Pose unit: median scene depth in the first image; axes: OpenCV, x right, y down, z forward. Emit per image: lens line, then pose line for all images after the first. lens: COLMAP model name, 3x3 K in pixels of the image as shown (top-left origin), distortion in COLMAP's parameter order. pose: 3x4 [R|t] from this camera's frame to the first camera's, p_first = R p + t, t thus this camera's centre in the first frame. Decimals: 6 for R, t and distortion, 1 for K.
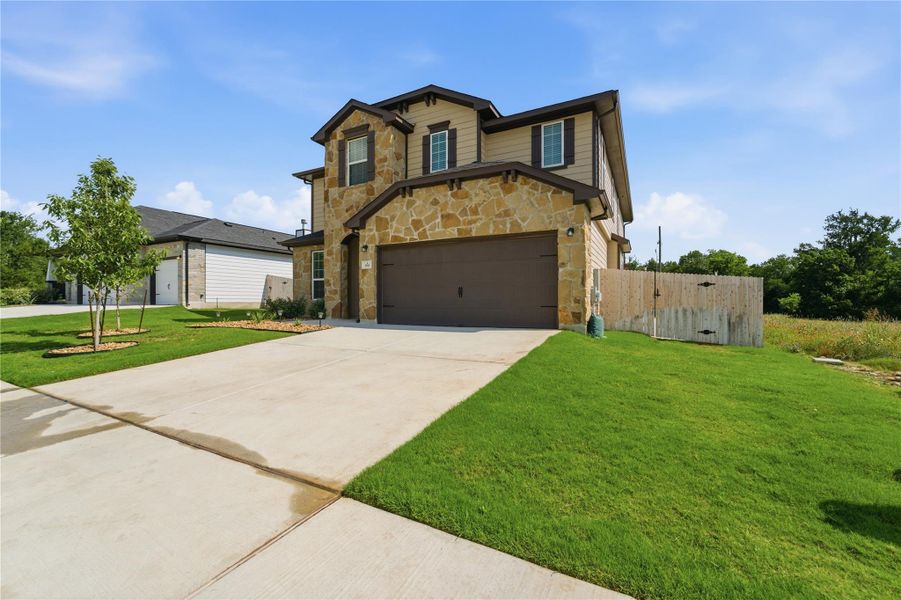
lens RADIAL K [[367.7, 0, 448.3], [0, 367.7, 302.5], [0, 0, 1]] dist [-0.000324, -0.000035]
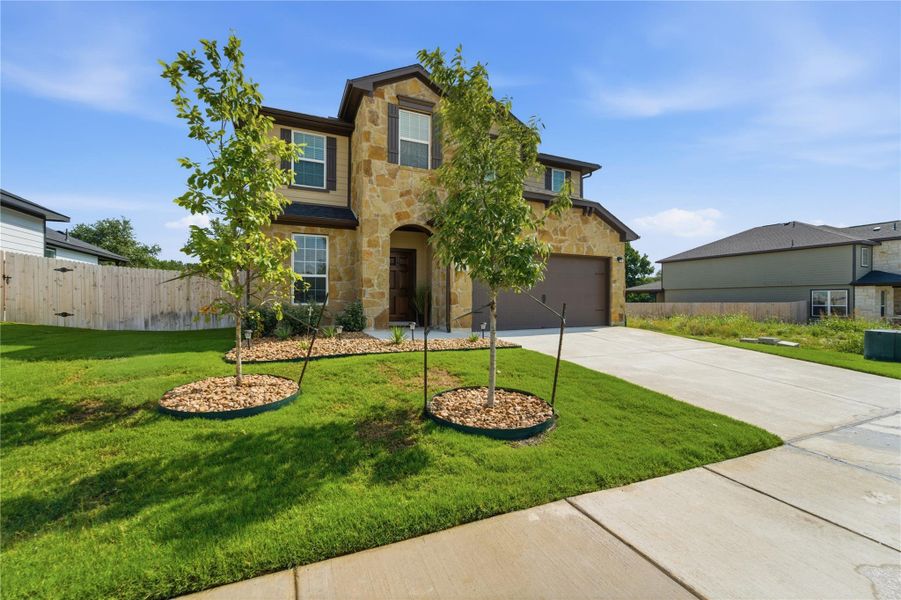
lens RADIAL K [[367.7, 0, 448.3], [0, 367.7, 298.4], [0, 0, 1]] dist [-0.000324, -0.000035]
pose [[0.622805, 0.001268, 0.782376, -1.050628], [-0.004086, 0.999990, 0.001632, -0.030851], [-0.782367, -0.004213, 0.622804, 0.515710]]
